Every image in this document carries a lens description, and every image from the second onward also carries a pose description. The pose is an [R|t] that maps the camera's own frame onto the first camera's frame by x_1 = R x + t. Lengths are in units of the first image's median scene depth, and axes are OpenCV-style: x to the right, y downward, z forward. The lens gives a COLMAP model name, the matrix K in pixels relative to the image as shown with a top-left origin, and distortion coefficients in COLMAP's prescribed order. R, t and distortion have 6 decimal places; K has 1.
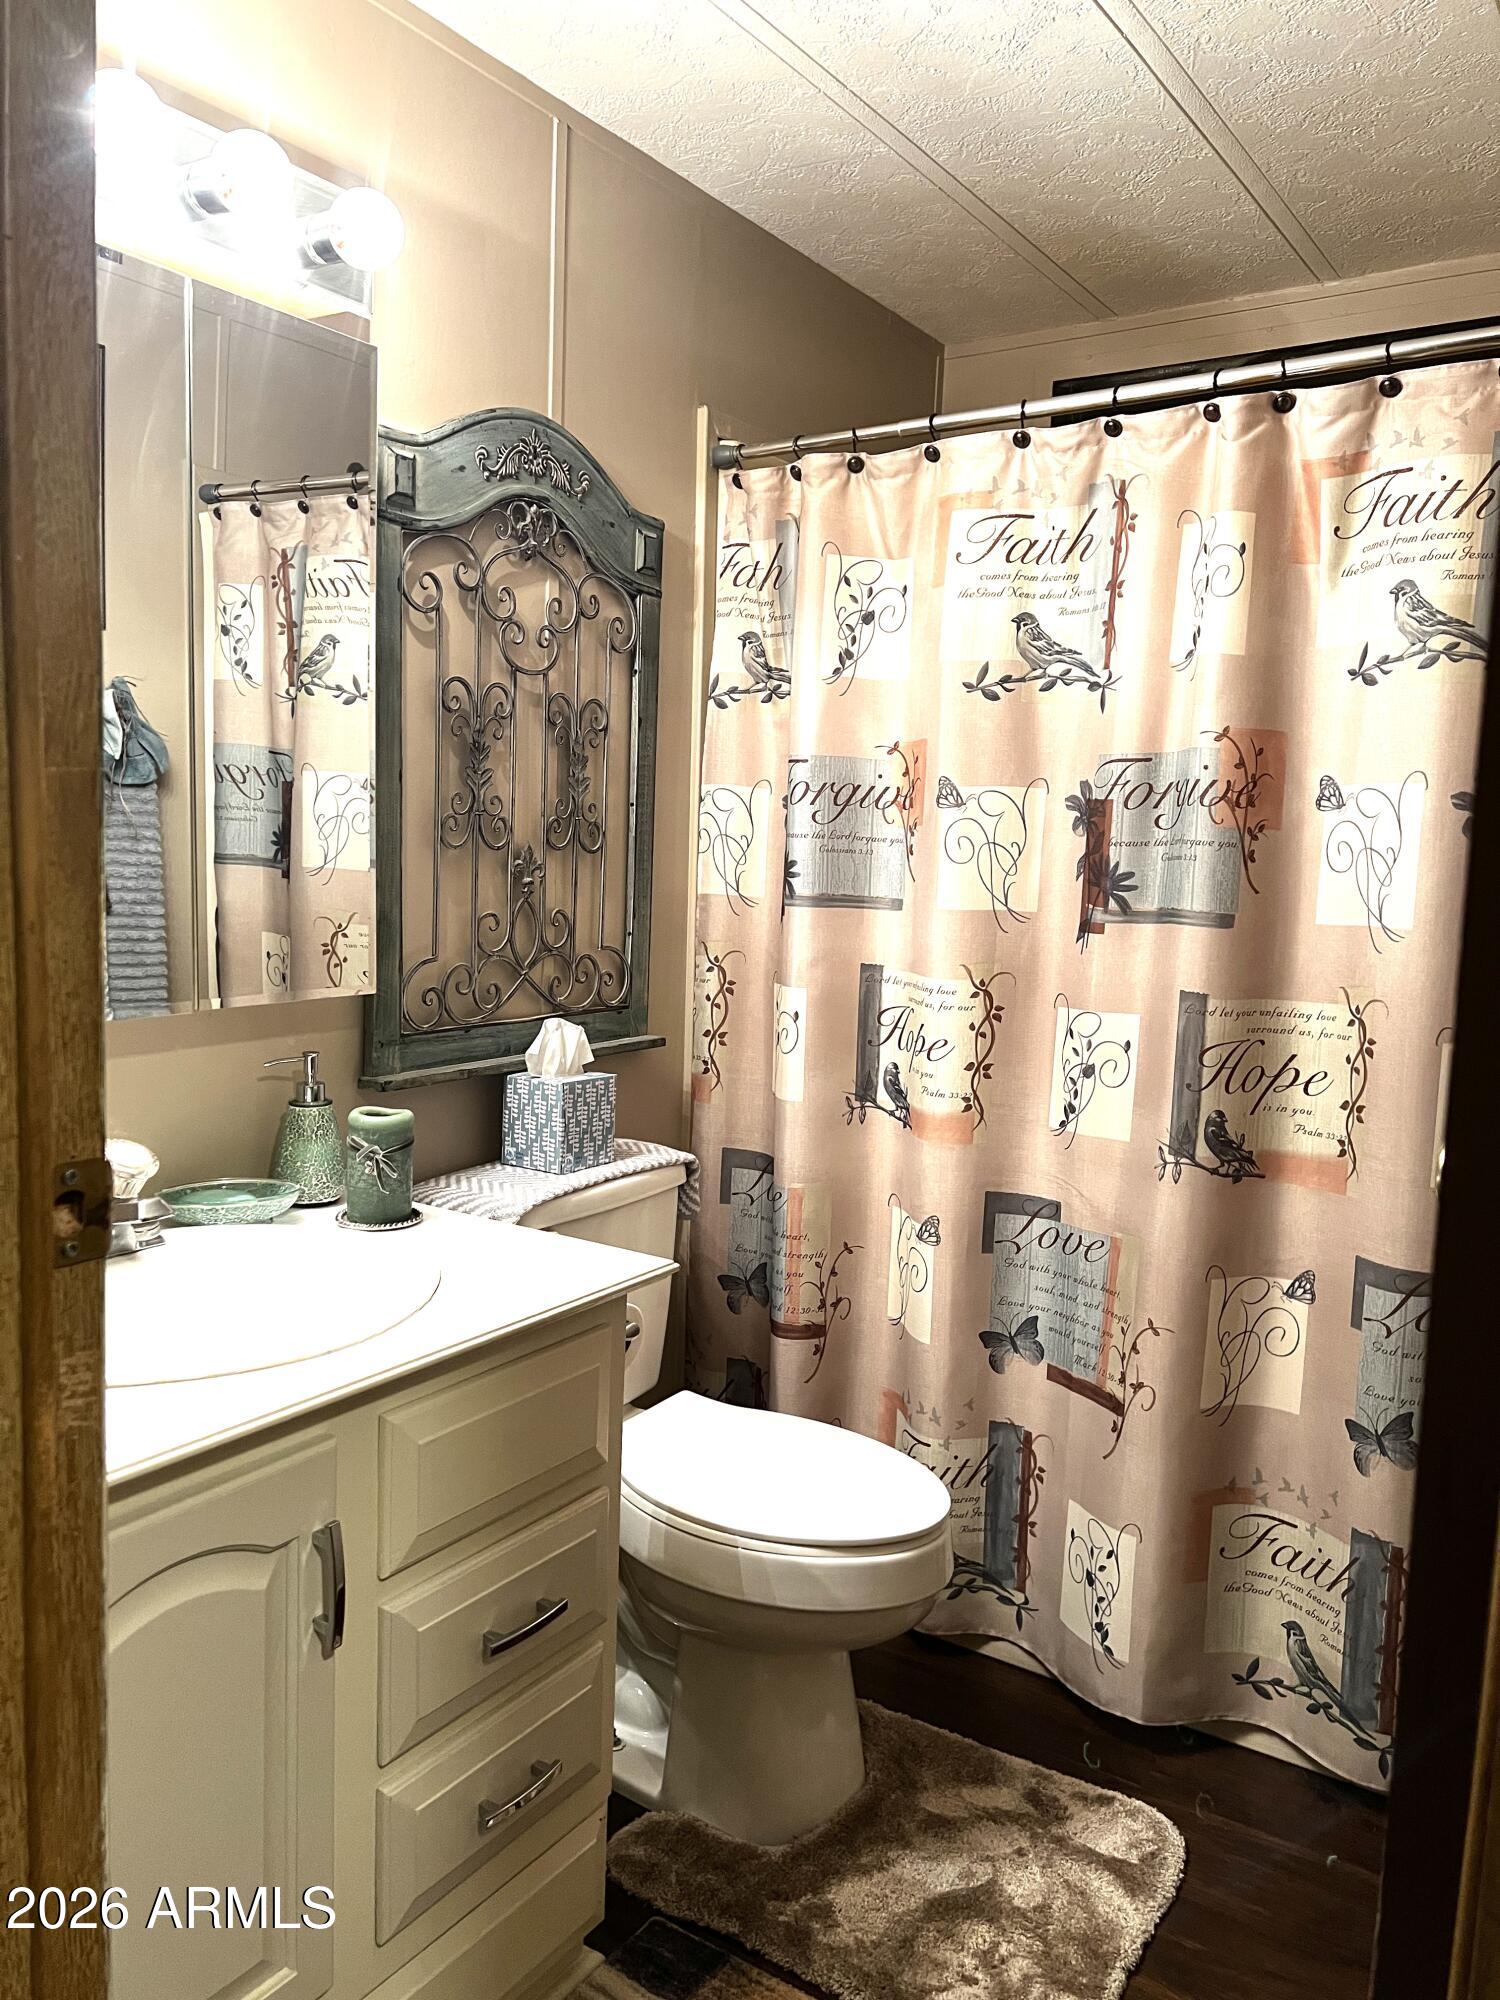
lens RADIAL K [[1500.6, 0, 744.6], [0, 1500.6, 997.4], [0, 0, 1]] dist [0.064398, -0.116717]
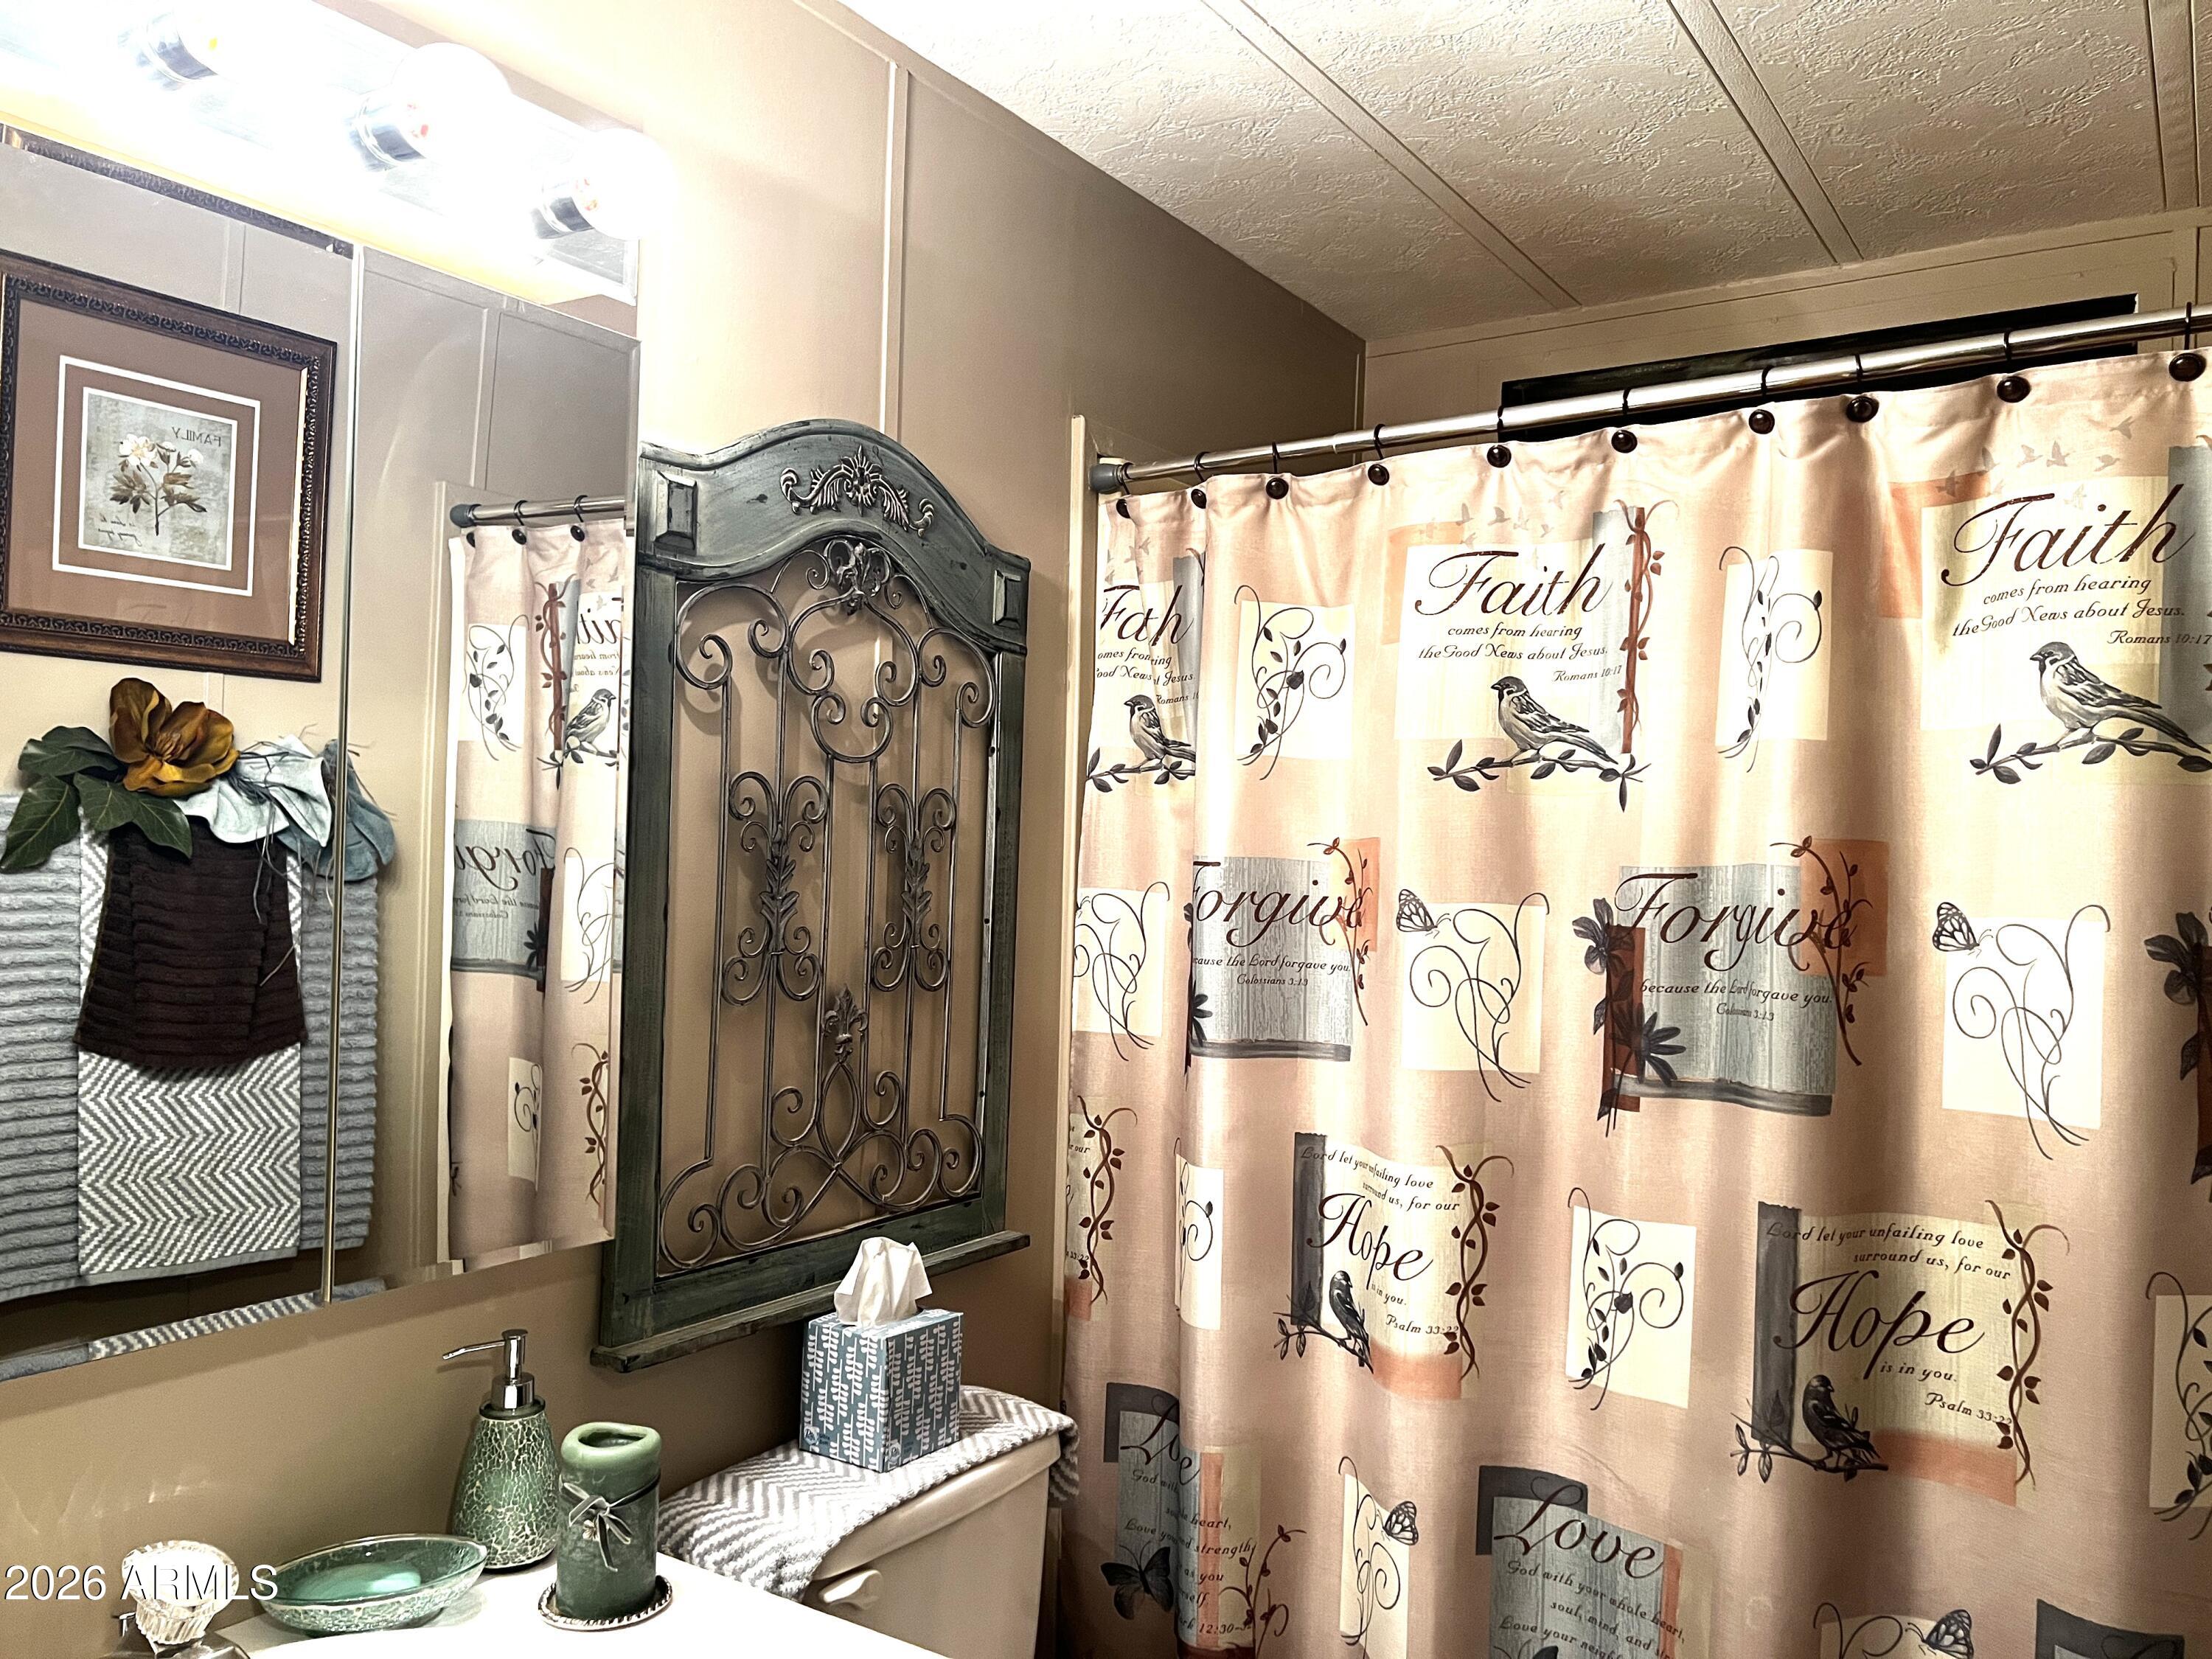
lens RADIAL K [[1659.6, 0, 1114.0], [0, 1659.6, 829.5], [0, 0, 1]] dist [0.064398, -0.116717]
pose [[0.999954, -0.005311, 0.007966, -0.019245], [0.006259, 0.992259, -0.124030, -0.077788], [-0.007246, 0.124074, 0.992246, 0.186333]]
